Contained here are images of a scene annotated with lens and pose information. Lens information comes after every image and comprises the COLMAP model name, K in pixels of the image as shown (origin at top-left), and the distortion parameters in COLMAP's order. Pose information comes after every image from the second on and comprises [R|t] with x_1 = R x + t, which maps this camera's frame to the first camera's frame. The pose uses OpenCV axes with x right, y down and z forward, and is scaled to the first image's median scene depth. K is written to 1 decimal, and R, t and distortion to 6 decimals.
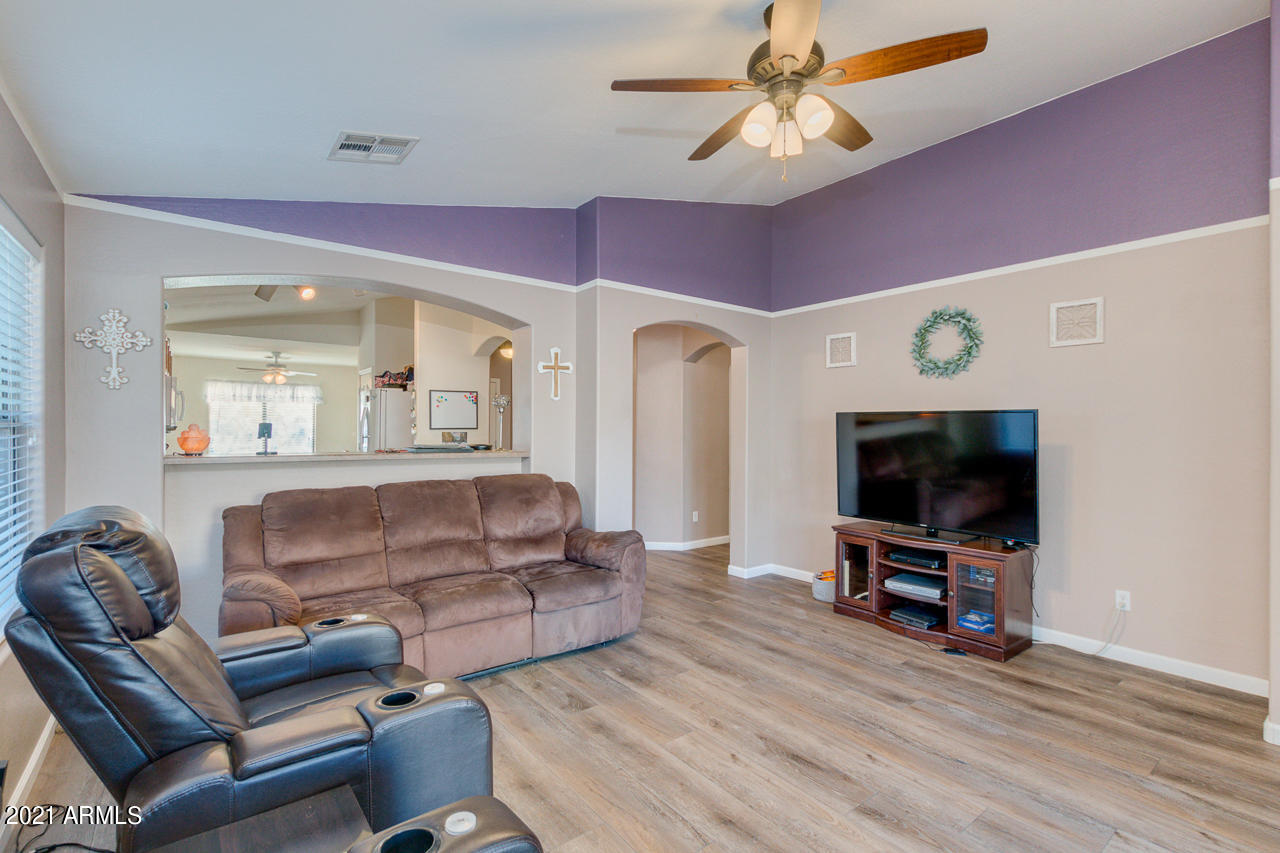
lens RADIAL K [[583.3, 0, 643.4], [0, 583.3, 430.2], [0, 0, 1]] dist [0.002248, -0.000462]
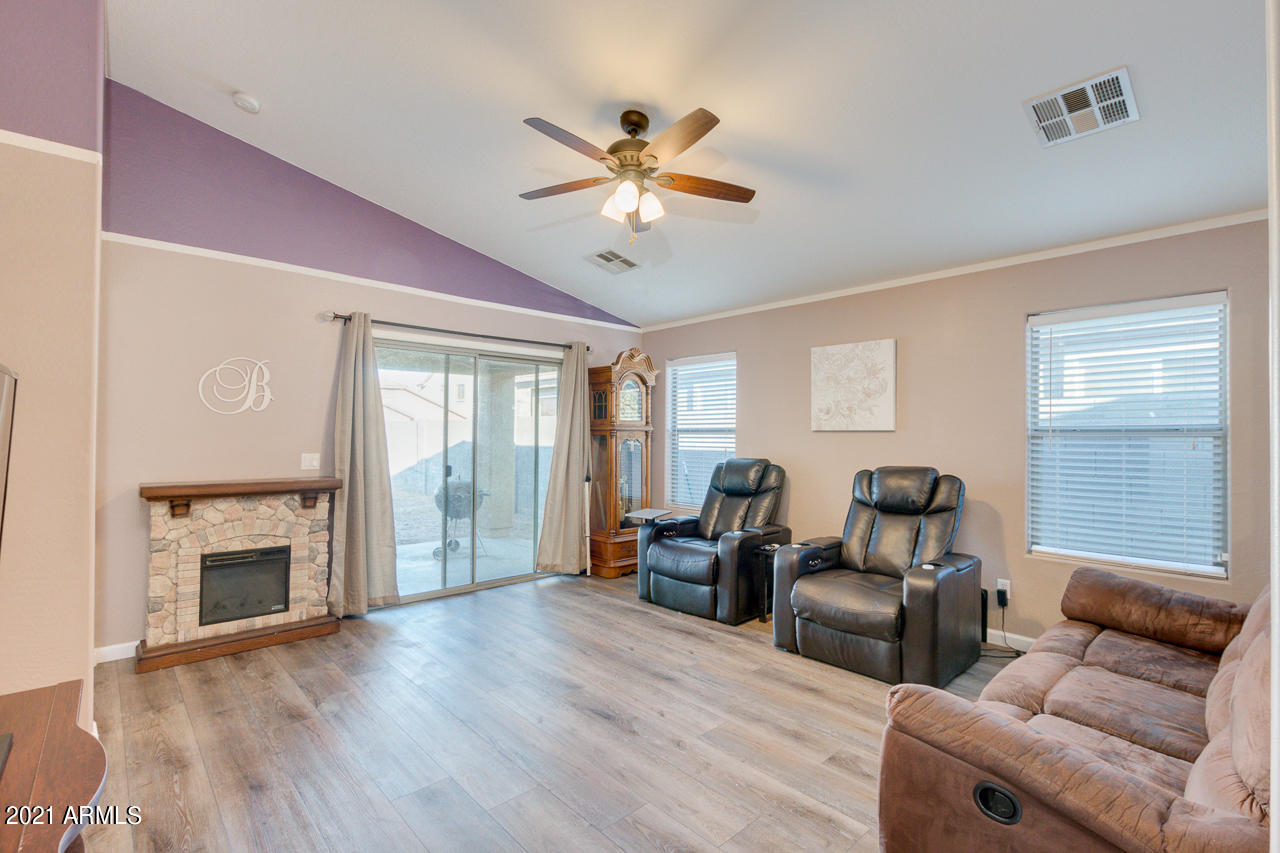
lens RADIAL K [[583.3, 0, 643.4], [0, 583.3, 430.2], [0, 0, 1]] dist [0.002248, -0.000462]
pose [[-0.995782, -0.013973, -0.090677, 0.211132], [-0.013270, 0.999877, -0.008347, 0.007166], [0.090782, -0.007109, -0.995845, 1.496006]]
